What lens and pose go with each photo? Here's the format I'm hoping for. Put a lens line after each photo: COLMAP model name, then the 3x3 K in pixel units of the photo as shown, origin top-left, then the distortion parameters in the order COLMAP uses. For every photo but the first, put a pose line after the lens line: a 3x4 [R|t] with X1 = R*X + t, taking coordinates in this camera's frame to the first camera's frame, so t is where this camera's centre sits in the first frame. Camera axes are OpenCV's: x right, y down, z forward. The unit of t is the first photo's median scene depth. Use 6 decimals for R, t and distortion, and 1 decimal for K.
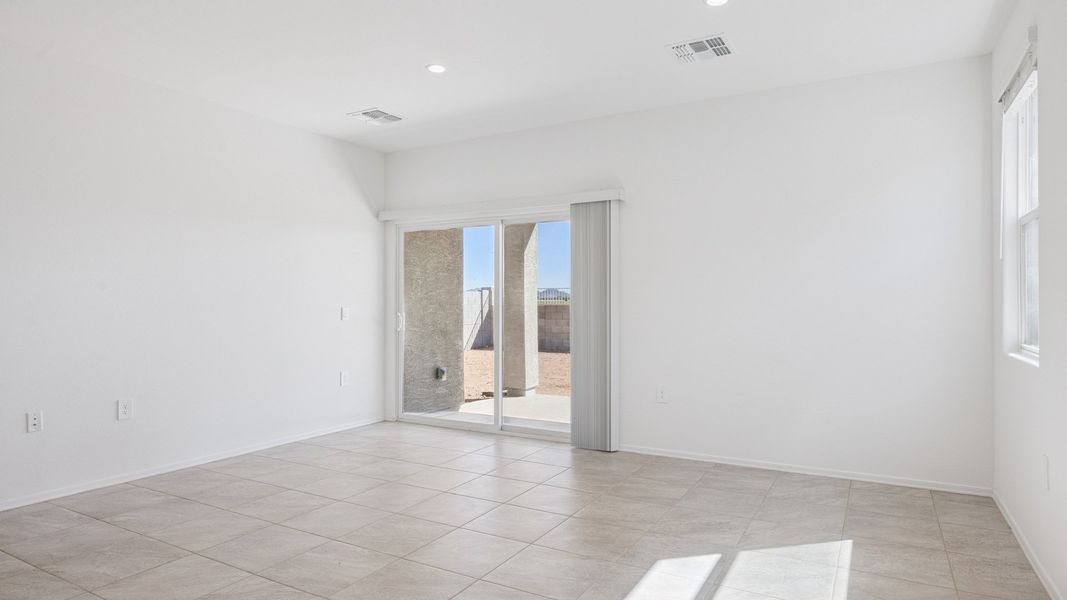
lens RADIAL K [[609.9, 0, 536.6], [0, 609.9, 304.2], [0, 0, 1]] dist [0.000778, -0.000507]
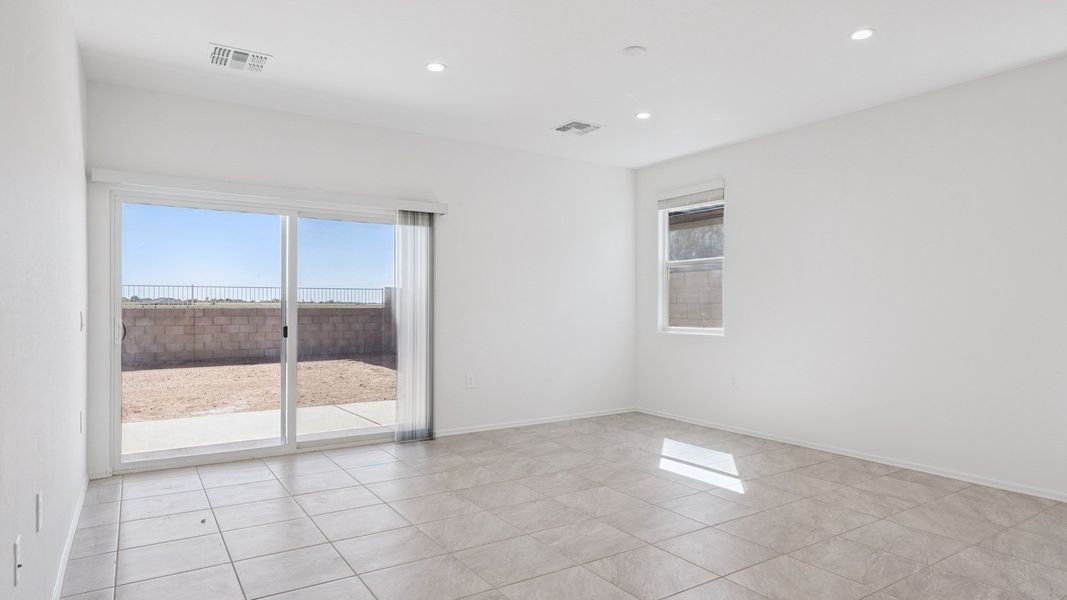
lens RADIAL K [[612.3, 0, 536.3], [0, 612.3, 314.2], [0, 0, 1]] dist [0.004543, 0.000407]
pose [[0.453221, -0.011661, 0.891322, -1.102972], [-0.000831, 0.999908, 0.013505, -0.002376], [-0.891398, -0.006861, 0.453170, 0.455497]]
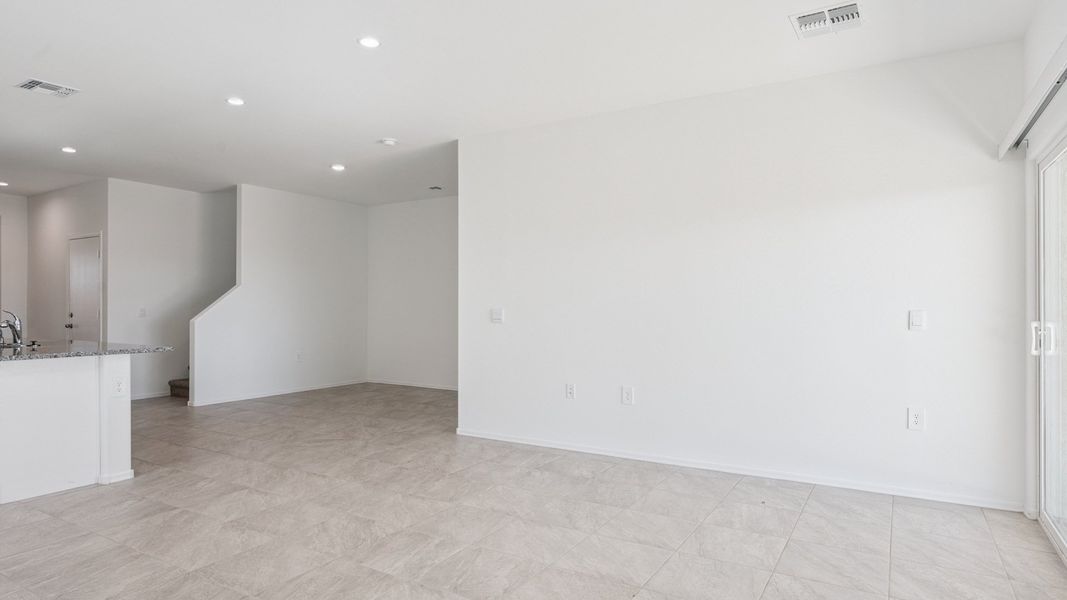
lens RADIAL K [[609.9, 0, 536.6], [0, 609.9, 304.2], [0, 0, 1]] dist [0.000778, -0.000507]
pose [[-0.024513, 0.001784, -0.999698, 0.571165], [-0.001753, 0.999997, 0.001827, -0.003897], [0.999698, 0.001797, -0.024509, 0.994125]]
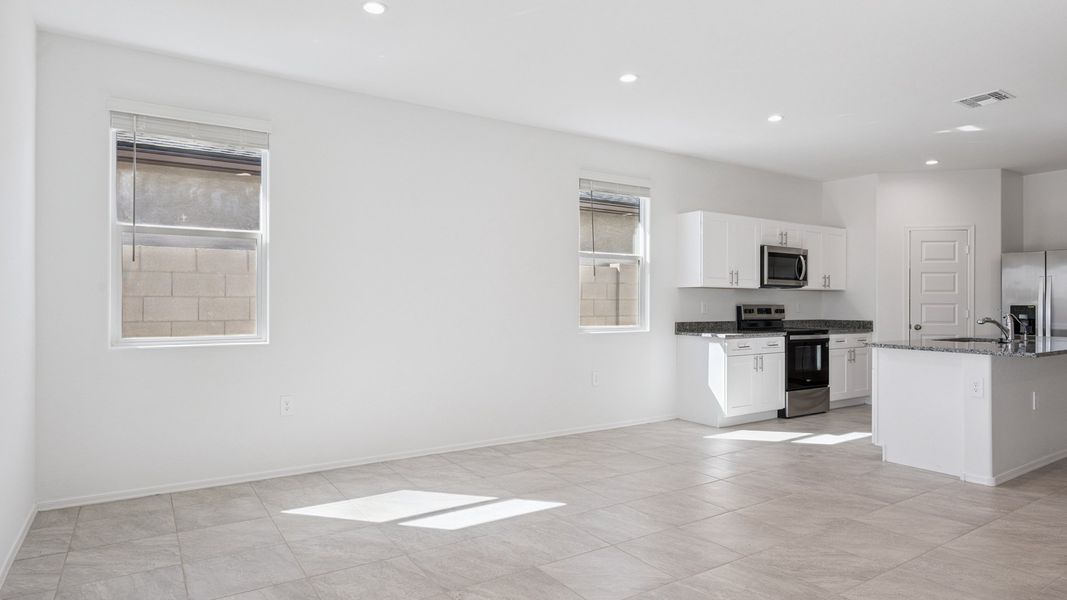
lens RADIAL K [[609.9, 0, 536.6], [0, 609.9, 304.2], [0, 0, 1]] dist [0.000778, -0.000507]
pose [[-0.890908, -0.001332, 0.454182, -0.365598], [-0.000444, 0.999998, 0.002062, -0.000391], [-0.454184, 0.001635, -0.890906, 1.565854]]
